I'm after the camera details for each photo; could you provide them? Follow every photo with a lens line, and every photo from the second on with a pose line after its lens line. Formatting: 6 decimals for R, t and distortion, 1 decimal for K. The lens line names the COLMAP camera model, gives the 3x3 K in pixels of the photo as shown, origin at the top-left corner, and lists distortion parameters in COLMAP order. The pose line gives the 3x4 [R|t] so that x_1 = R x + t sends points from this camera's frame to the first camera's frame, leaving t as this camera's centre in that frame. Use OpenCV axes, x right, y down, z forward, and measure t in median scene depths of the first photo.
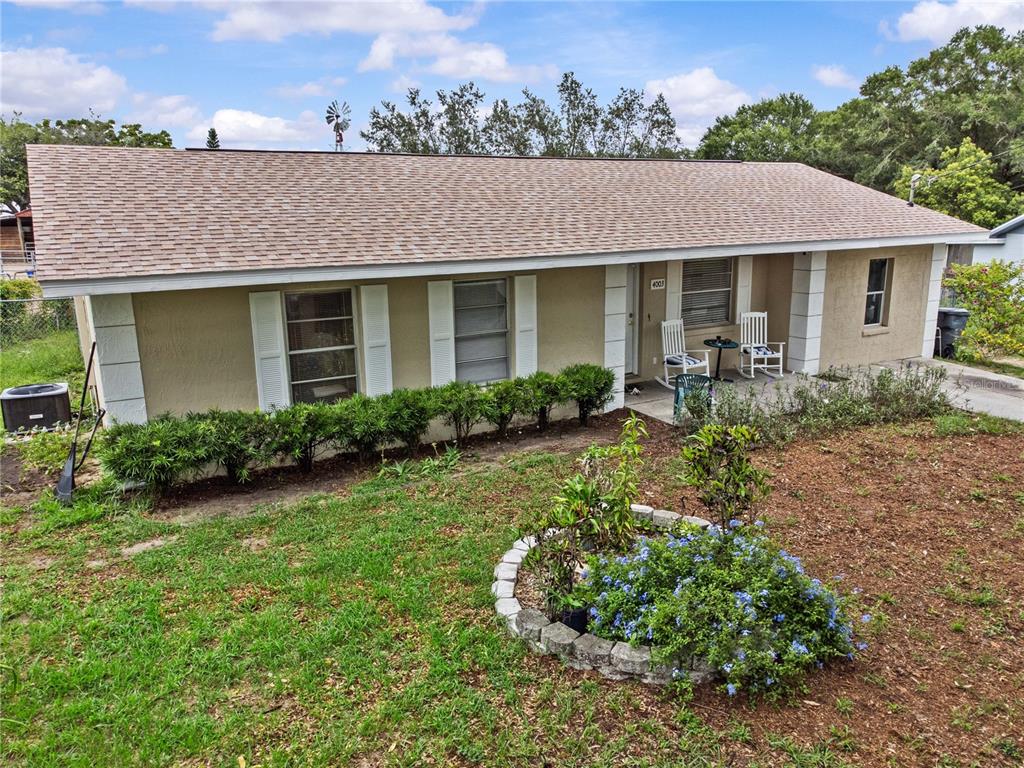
lens RADIAL K [[761.0, 0, 515.3], [0, 761.0, 383.4], [0, 0, 1]] dist [0.012522, 0.002424]
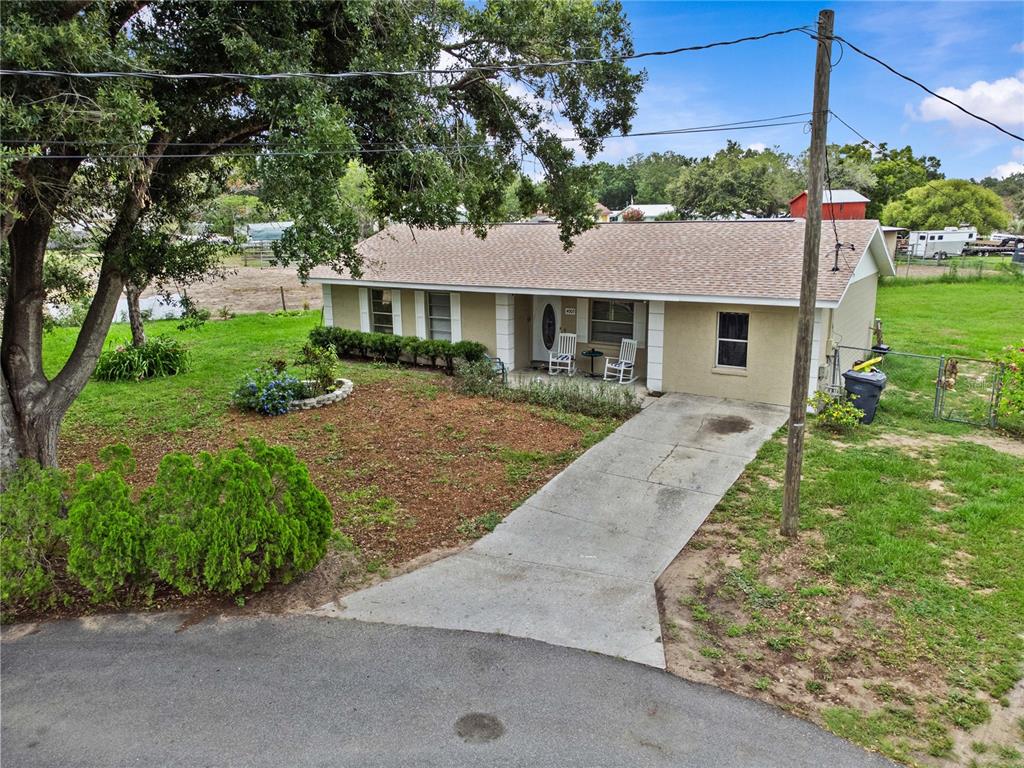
lens RADIAL K [[735.6, 0, 512.0], [0, 735.6, 384.0], [0, 0, 1]] dist [0.029902, -0.000778]
pose [[0.462067, 0.205380, -0.862736, 1.492251], [-0.196581, 0.972334, 0.126185, -0.146801], [0.864783, 0.111292, 0.489657, 0.151933]]
